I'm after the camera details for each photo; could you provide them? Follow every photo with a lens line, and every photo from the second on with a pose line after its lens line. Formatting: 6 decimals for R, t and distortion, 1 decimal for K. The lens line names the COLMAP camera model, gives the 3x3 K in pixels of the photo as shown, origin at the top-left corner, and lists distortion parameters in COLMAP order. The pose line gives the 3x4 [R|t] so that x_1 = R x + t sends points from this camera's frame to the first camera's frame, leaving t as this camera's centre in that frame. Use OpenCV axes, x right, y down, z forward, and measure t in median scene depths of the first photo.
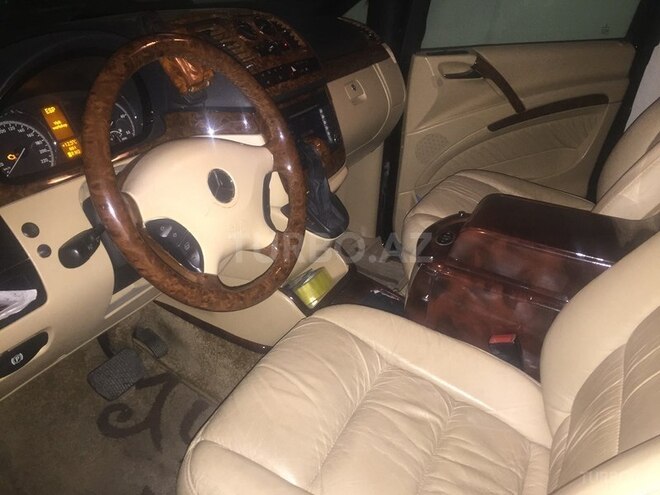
lens RADIAL K [[565.0, 0, 330.0], [0, 565.0, 247.5], [0, 0, 1]] dist [0.092771, -0.133824]
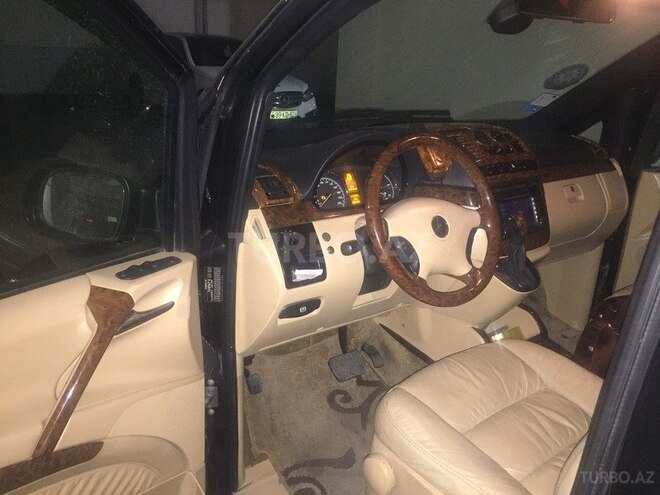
lens RADIAL K [[565.0, 0, 330.0], [0, 565.0, 247.5], [0, 0, 1]] dist [0.092771, -0.133824]
pose [[0.901306, 0.137753, -0.410698, 0.127499], [-0.212356, 0.966859, -0.141734, 0.160480], [0.377563, 0.214960, 0.900688, -0.348195]]
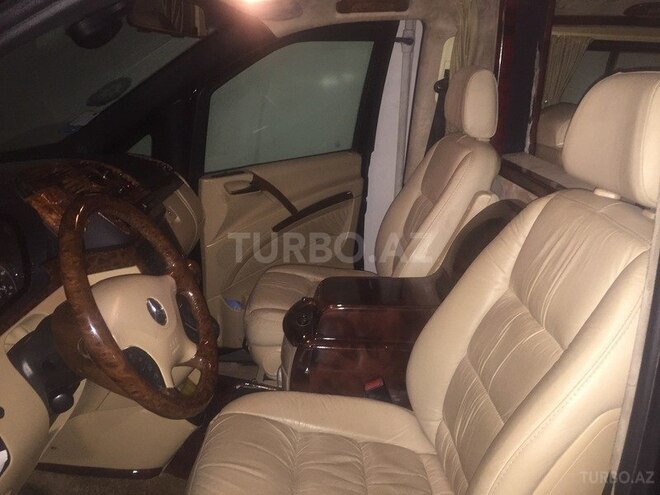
lens RADIAL K [[565.0, 0, 330.0], [0, 565.0, 247.5], [0, 0, 1]] dist [0.092771, -0.133824]
pose [[0.876594, -0.167757, 0.451044, -0.266585], [0.246218, 0.961650, -0.120852, -0.005525], [-0.413472, 0.216994, 0.884282, -0.137420]]
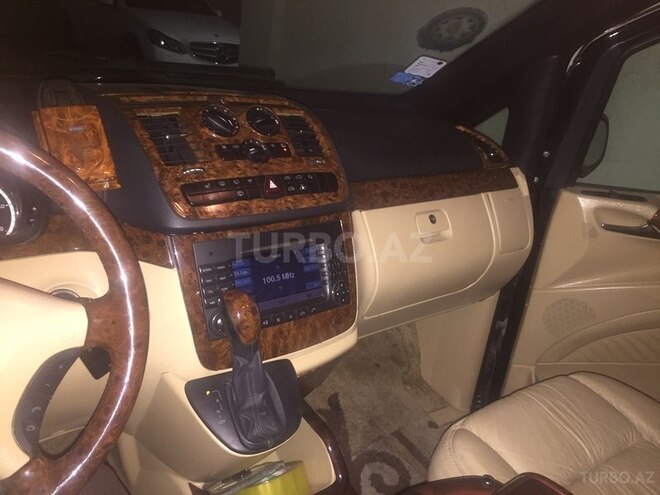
lens RADIAL K [[565.0, 0, 330.0], [0, 565.0, 247.5], [0, 0, 1]] dist [0.092771, -0.133824]
pose [[0.906493, 0.219827, -0.360480, 0.258925], [-0.270269, 0.958046, -0.095409, -0.194476], [0.324383, 0.183914, 0.927875, 0.405356]]
